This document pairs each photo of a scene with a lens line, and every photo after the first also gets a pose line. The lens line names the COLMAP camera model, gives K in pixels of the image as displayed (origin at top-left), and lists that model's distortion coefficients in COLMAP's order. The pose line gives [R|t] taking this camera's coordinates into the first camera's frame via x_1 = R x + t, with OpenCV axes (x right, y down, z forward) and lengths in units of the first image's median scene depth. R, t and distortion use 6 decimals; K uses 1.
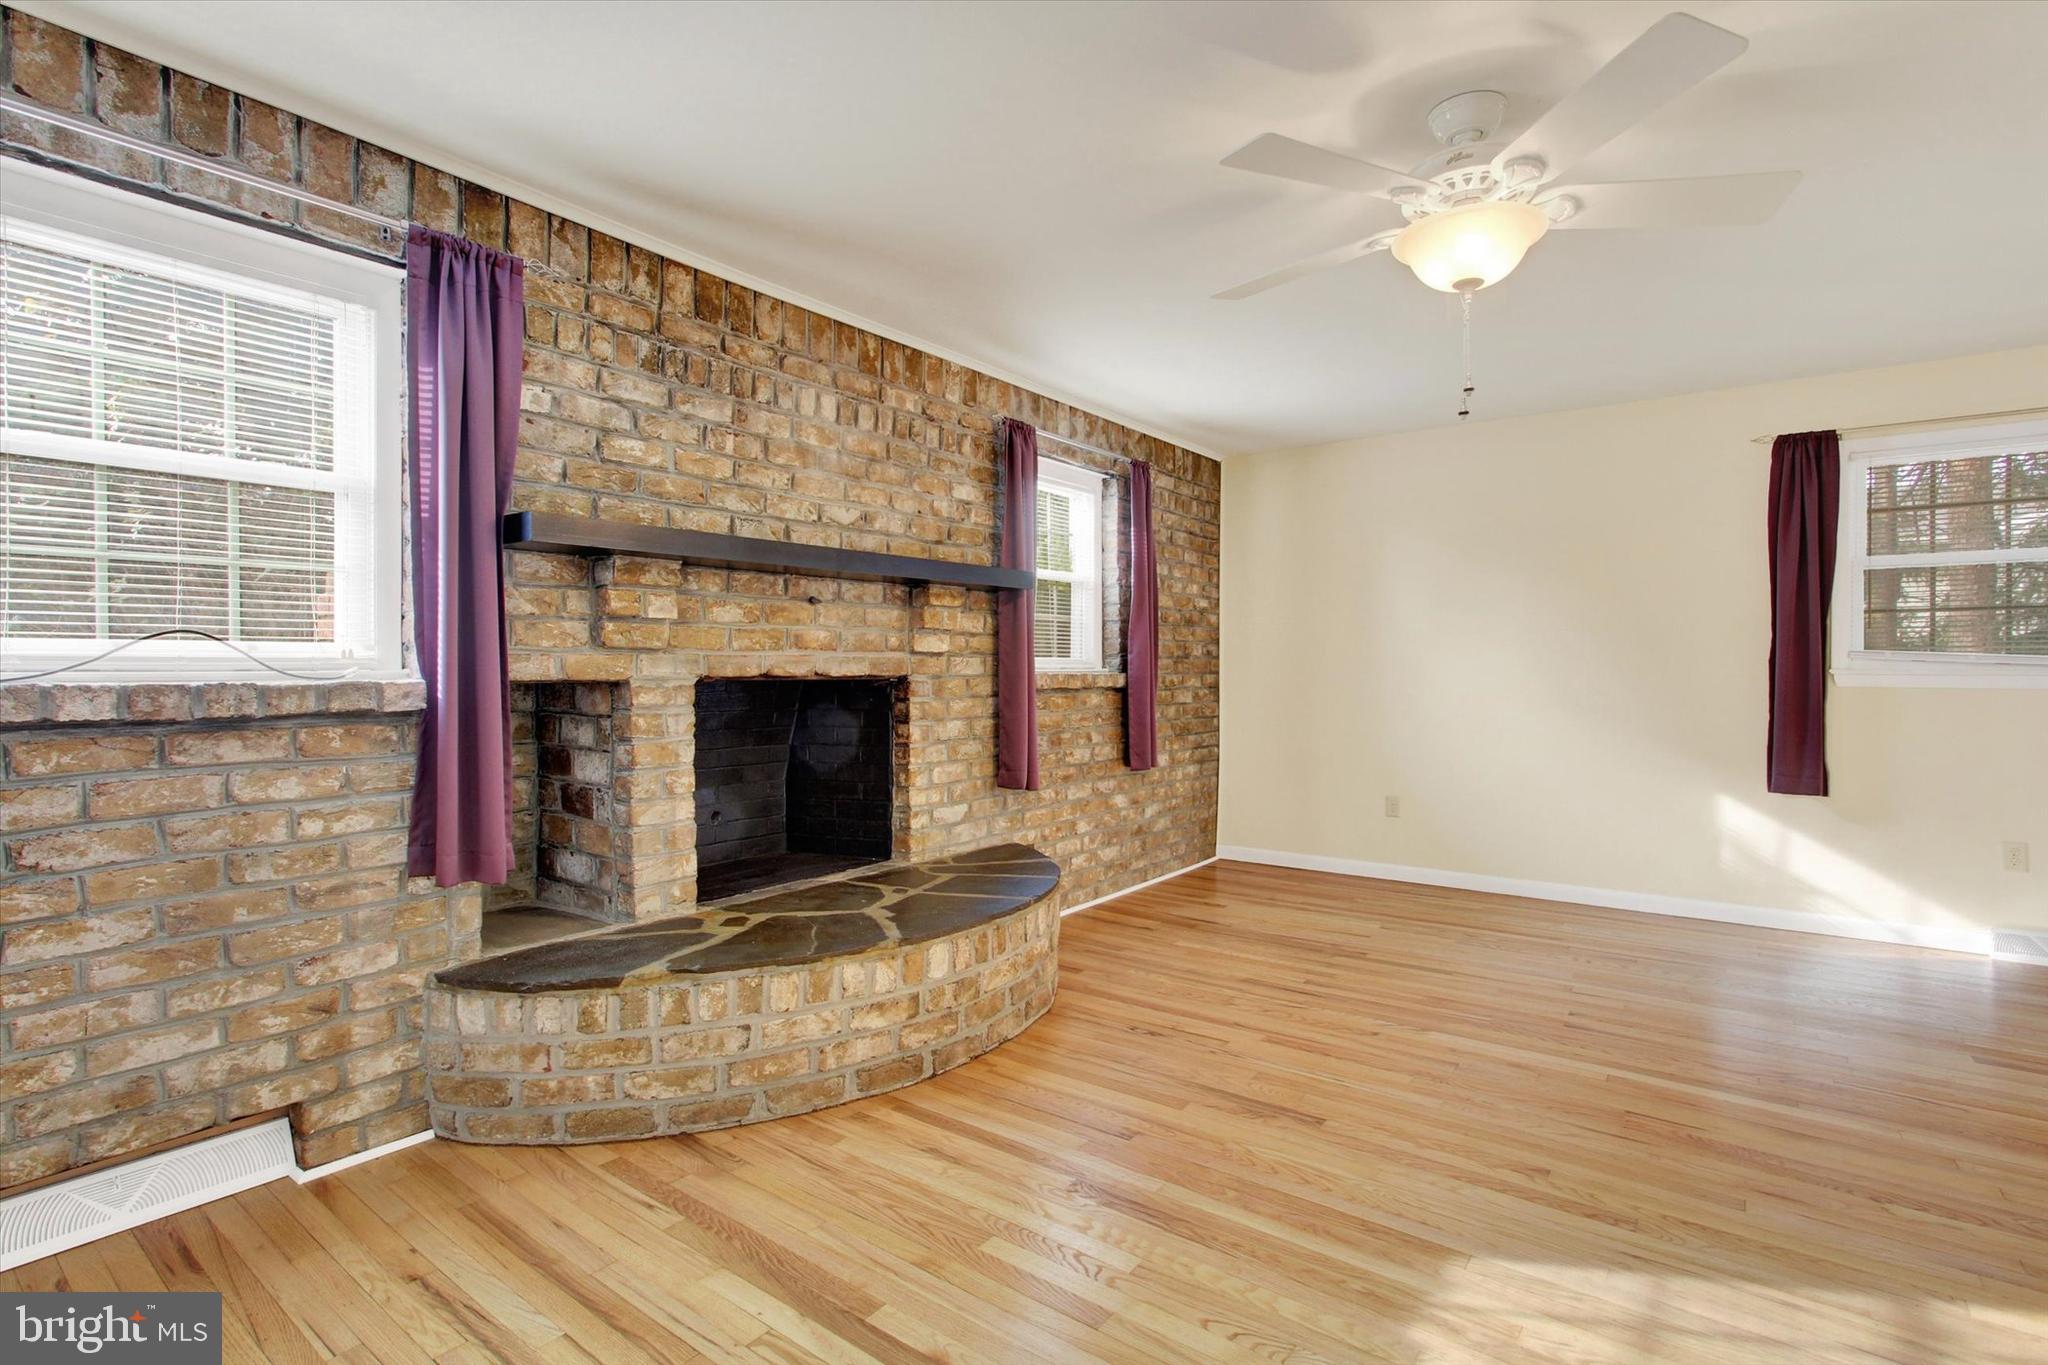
lens RADIAL K [[984.9, 0, 1030.4], [0, 984.9, 672.2], [0, 0, 1]] dist [-0.015425, 0.000693]
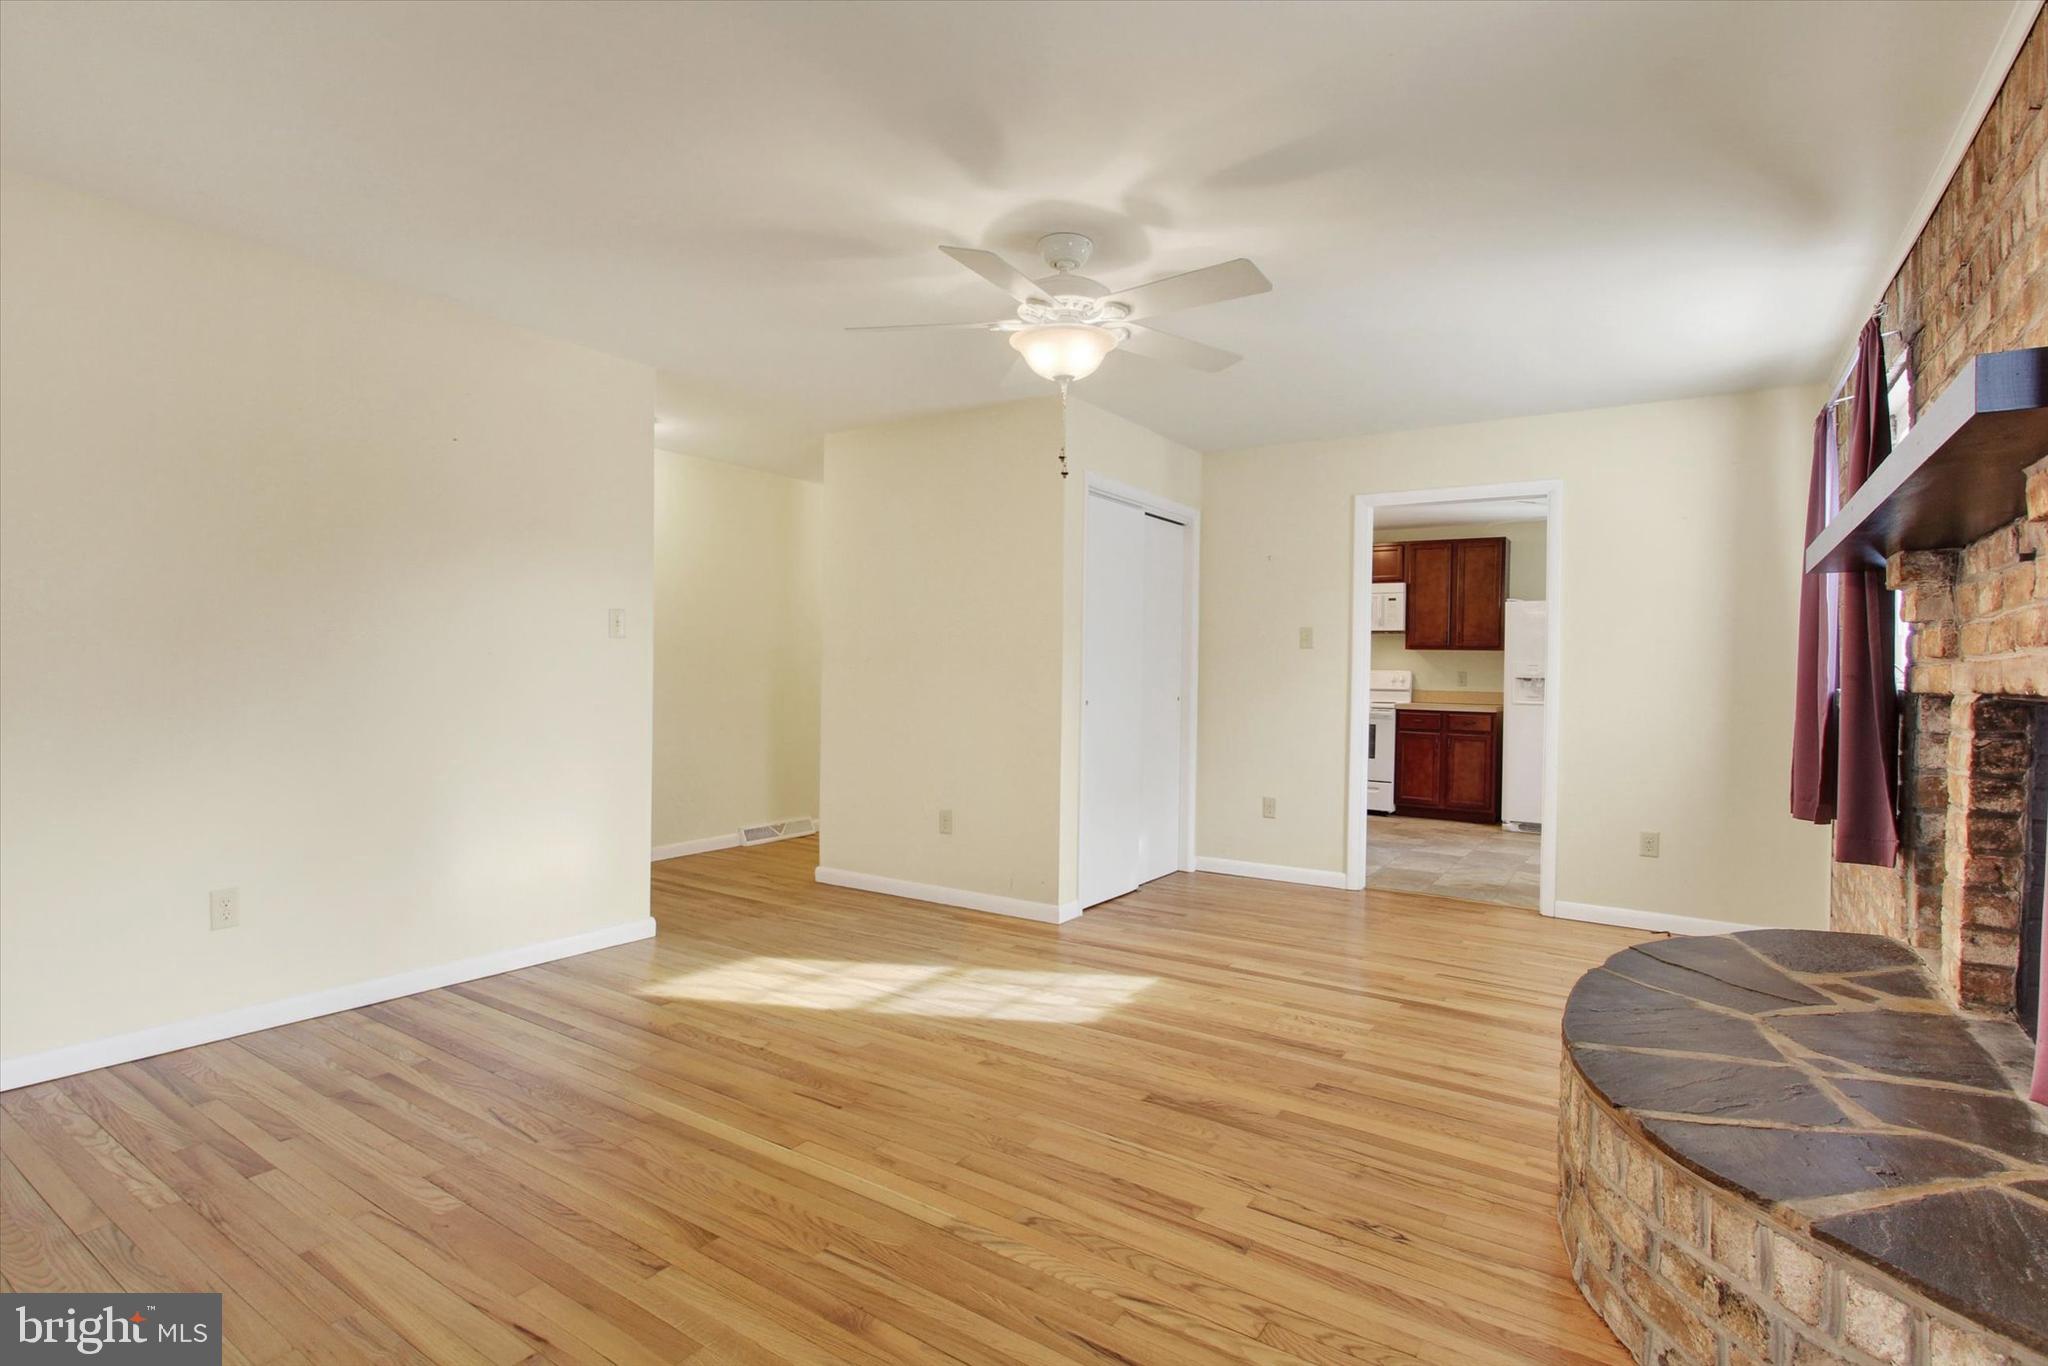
lens RADIAL K [[984.9, 0, 1016.8], [0, 984.9, 674.9], [0, 0, 1]] dist [-0.015425, 0.000693]
pose [[-0.999197, -0.015176, -0.037087, 0.373367], [-0.015401, 0.999865, 0.005774, -0.001320], [0.036995, 0.006341, -0.999295, 1.581925]]
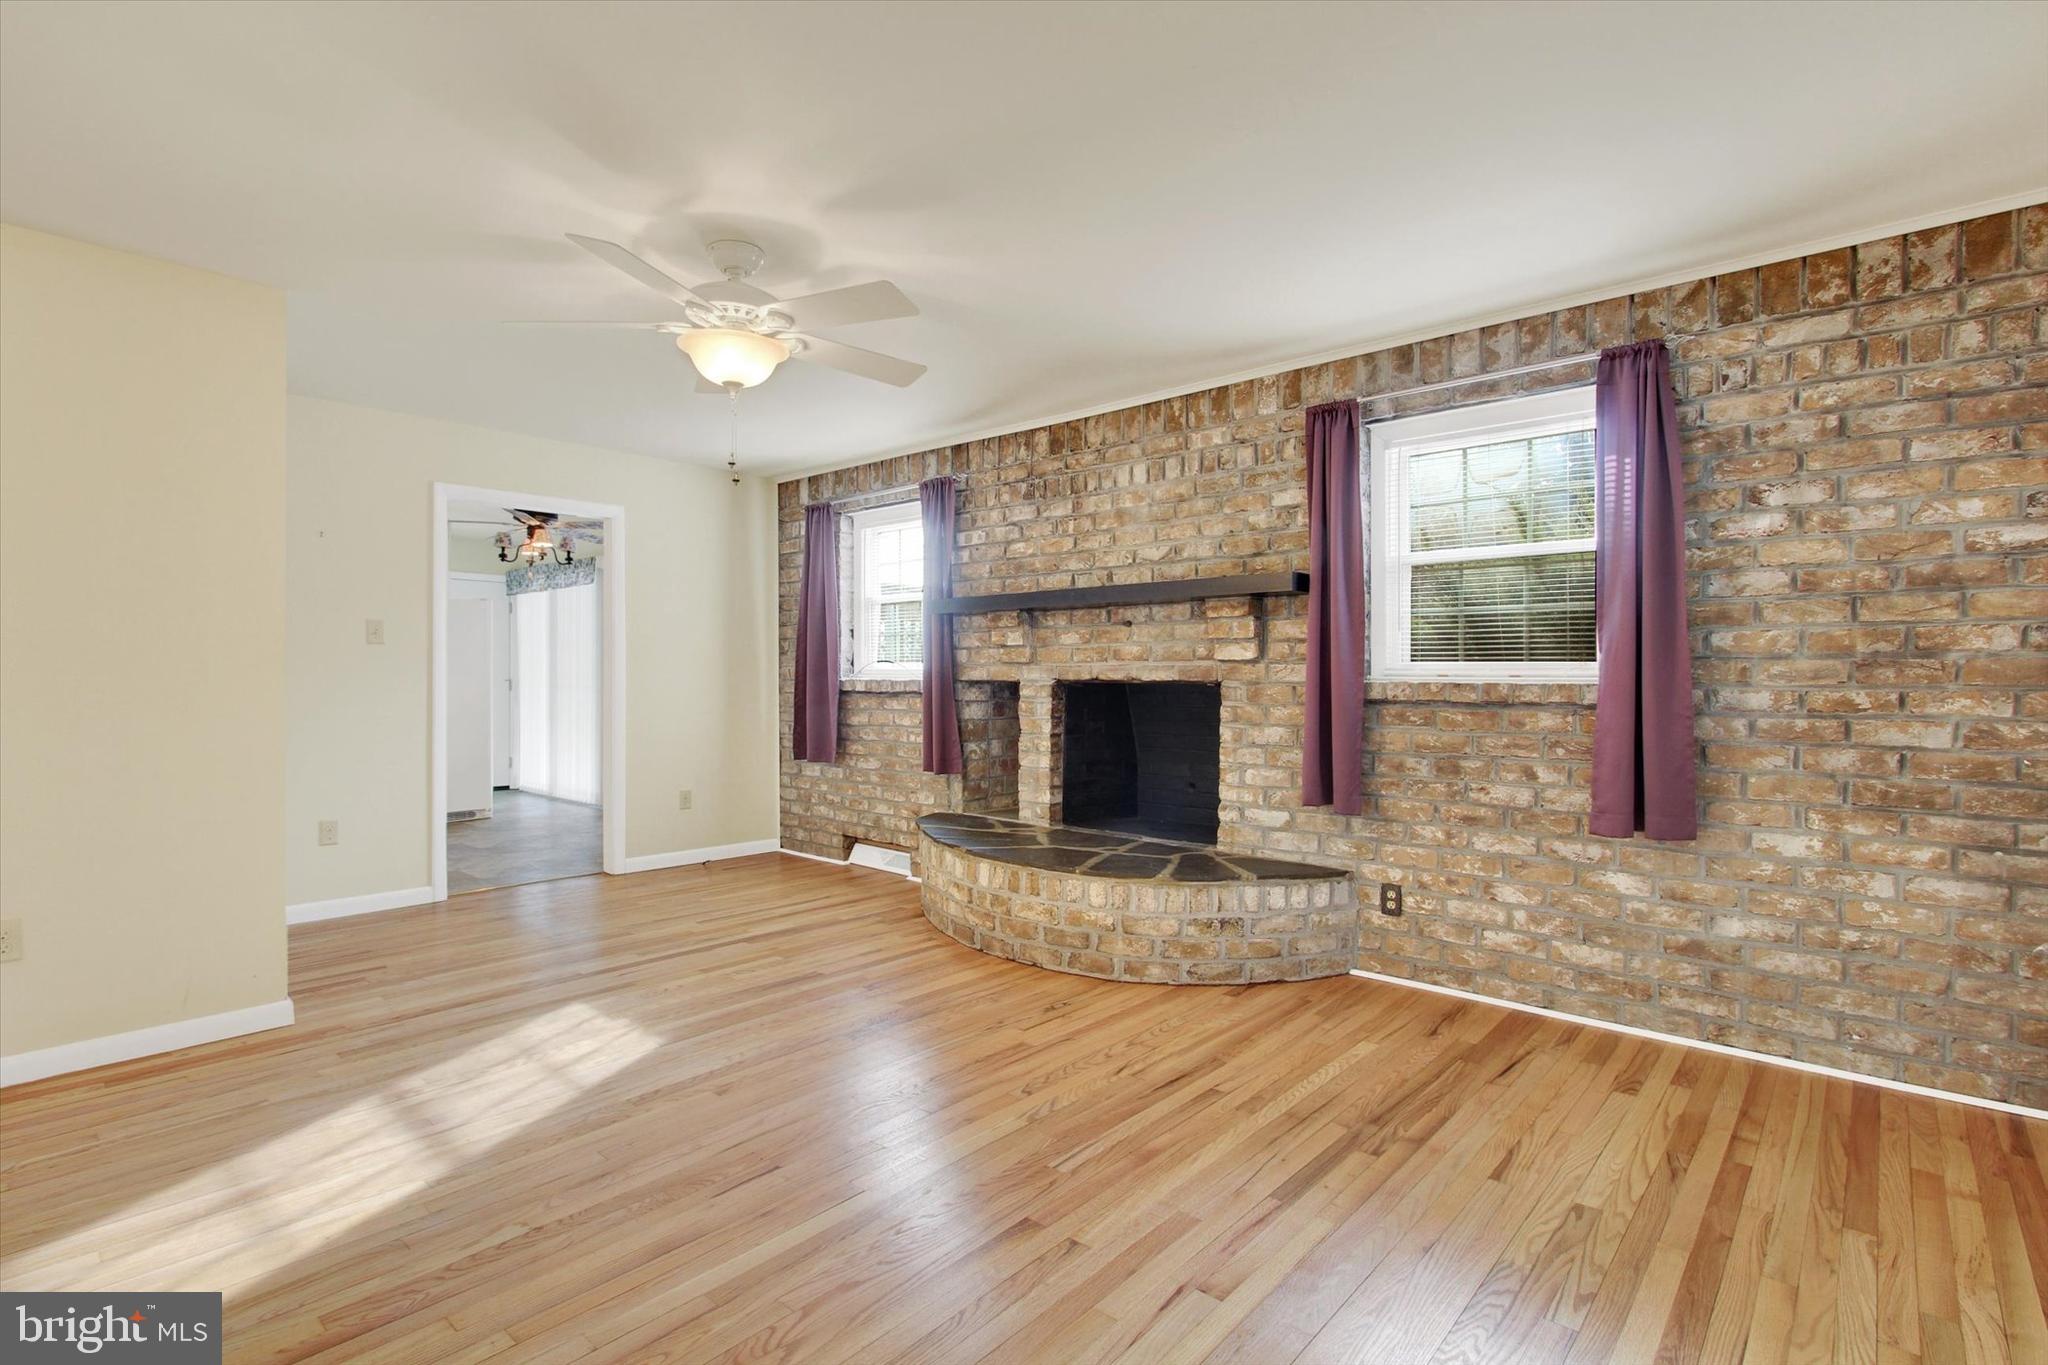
lens RADIAL K [[984.9, 0, 1010.4], [0, 984.9, 670.5], [0, 0, 1]] dist [-0.015425, 0.000693]
pose [[-0.104397, -0.002868, -0.994532, 1.173739], [-0.006218, 0.999978, -0.002231, -0.005795], [0.994516, 0.005951, -0.104412, 1.026822]]
